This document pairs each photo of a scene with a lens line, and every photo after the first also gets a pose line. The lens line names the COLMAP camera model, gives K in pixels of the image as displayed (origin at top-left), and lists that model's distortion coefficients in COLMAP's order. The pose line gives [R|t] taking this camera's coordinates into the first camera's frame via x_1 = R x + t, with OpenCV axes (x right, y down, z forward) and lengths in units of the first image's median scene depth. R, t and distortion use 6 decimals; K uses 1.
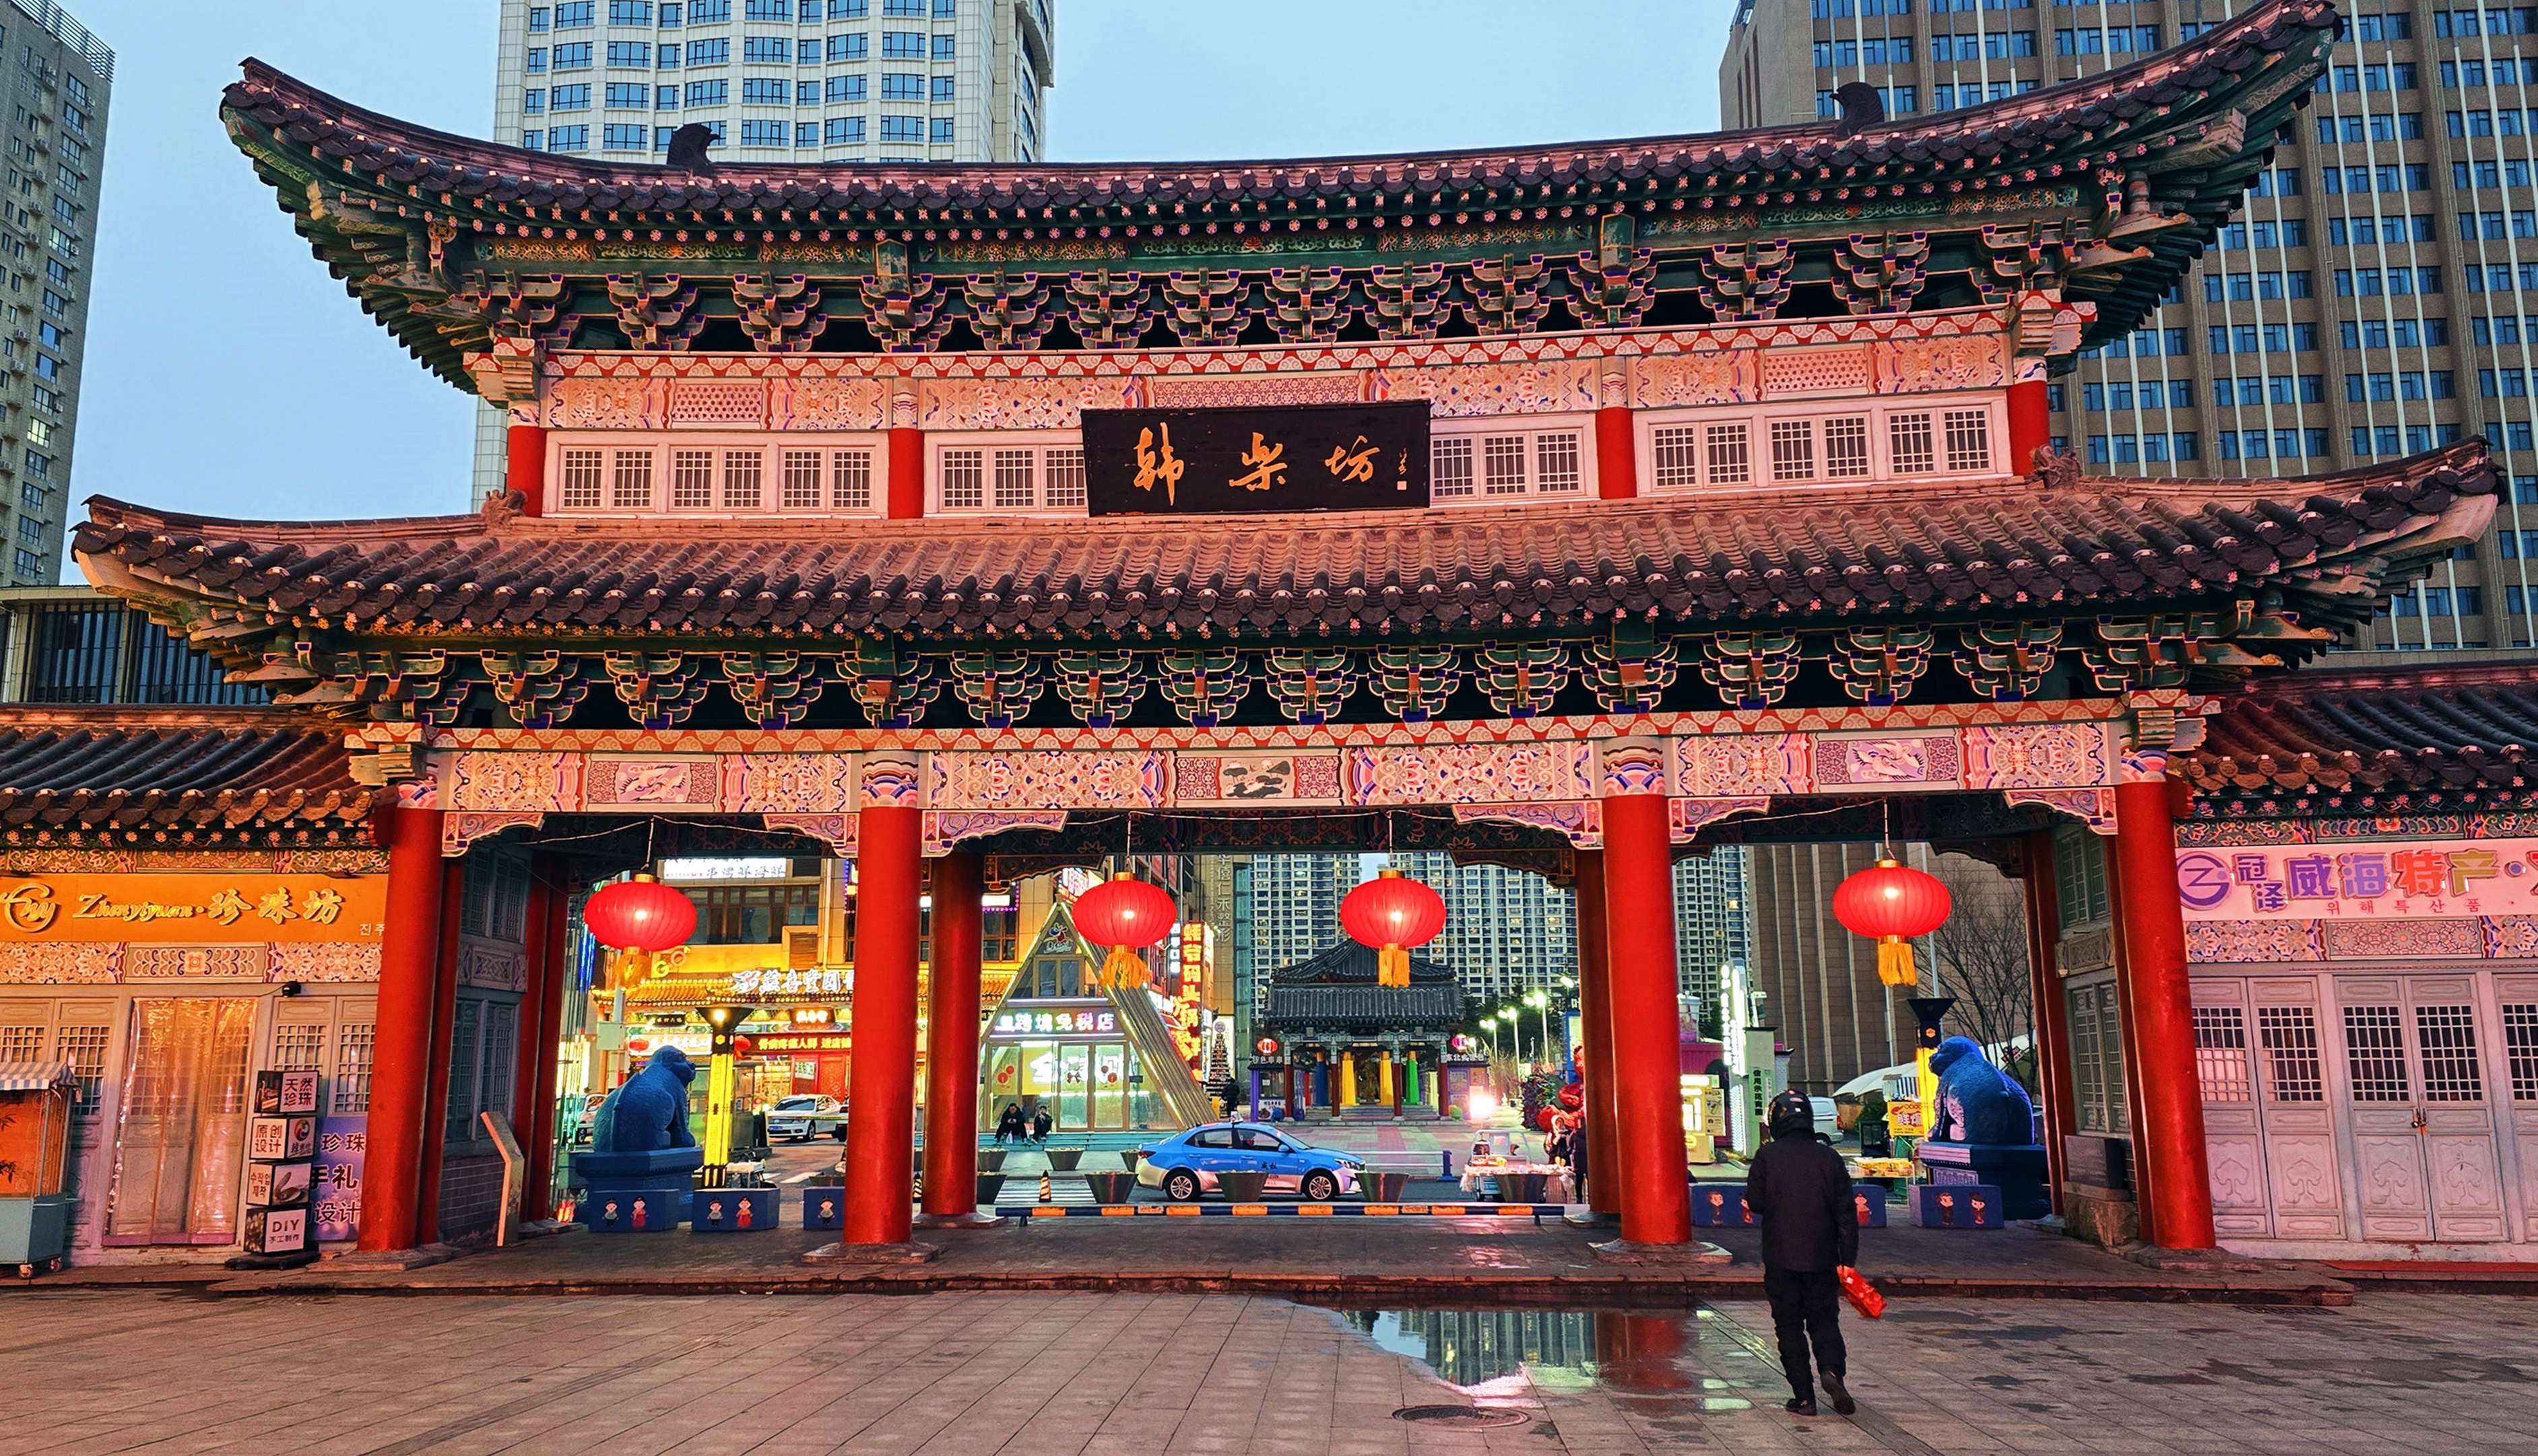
lens RADIAL K [[1920.7, 0, 1257.2], [0, 1920.7, 731.1], [0, 0, 1]] dist [0.096512, -0.107246]
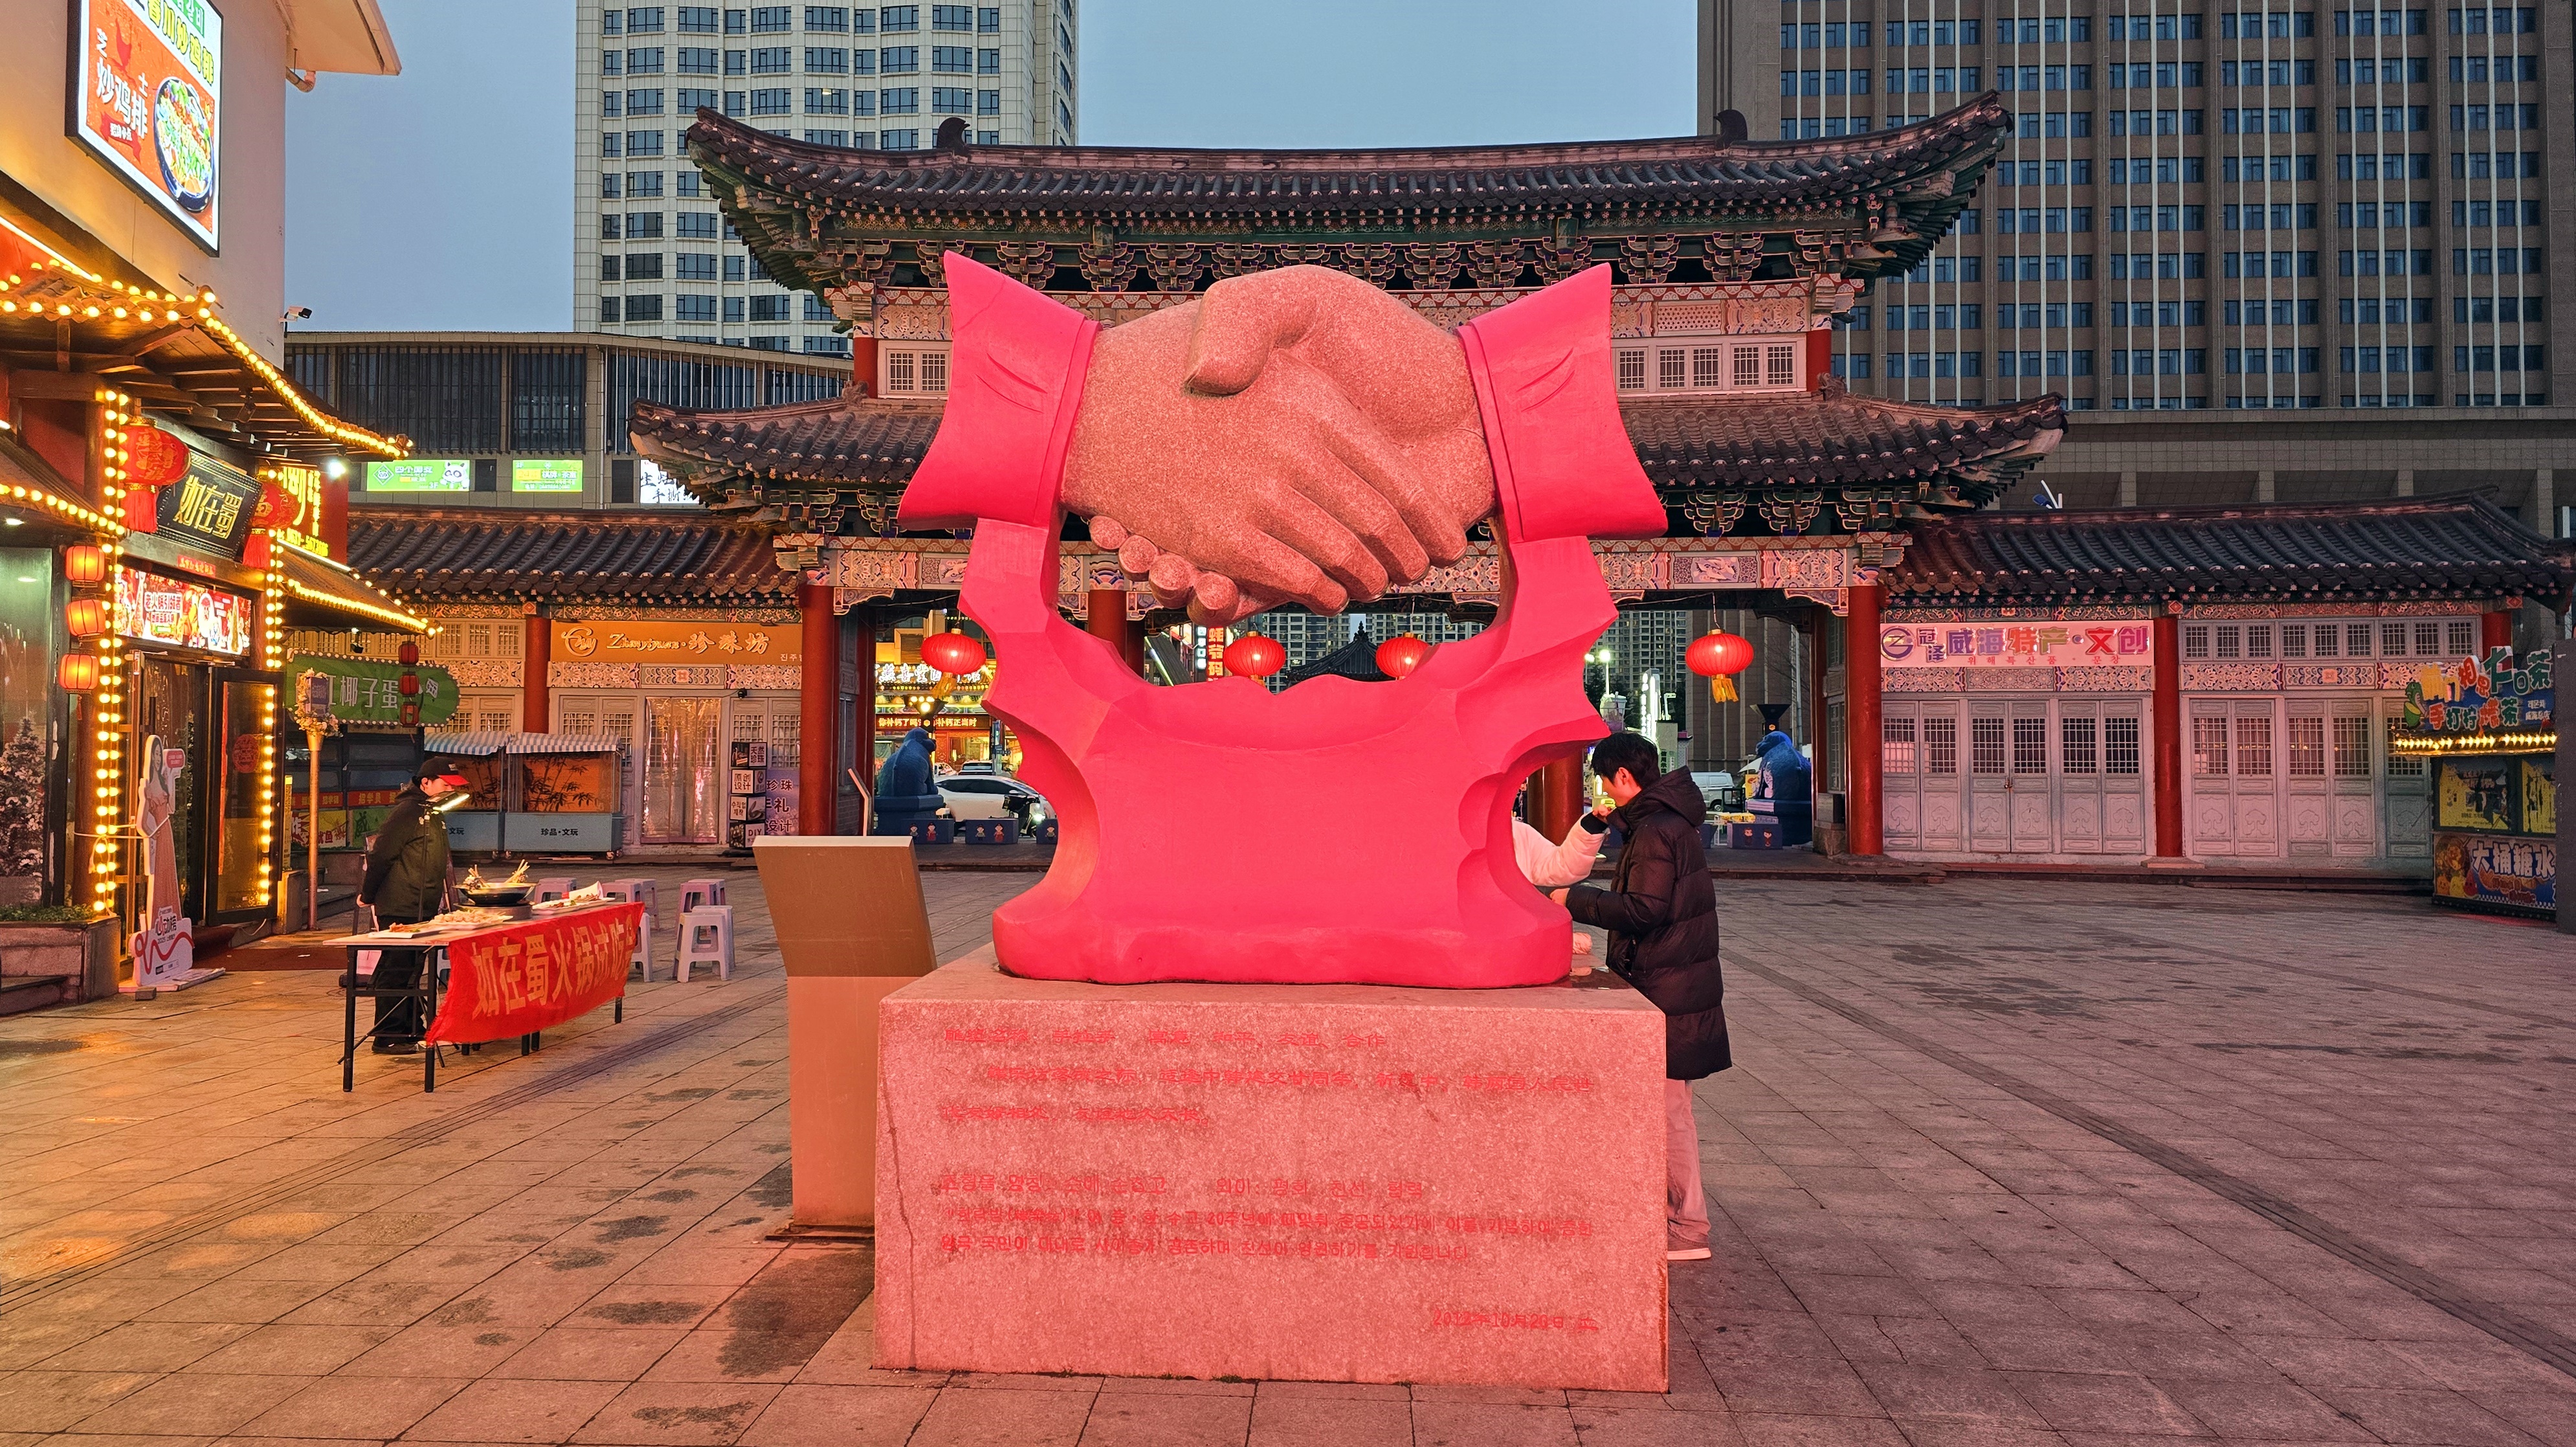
lens RADIAL K [[1737.2, 0, 1281.8], [0, 1737.2, 701.1], [0, 0, 1]] dist [0.109953, -0.147674]
pose [[0.999807, 0.011176, 0.016147, -0.064696], [-0.013429, 0.989053, 0.146947, -0.083678], [-0.014328, -0.147135, 0.989013, -0.462242]]
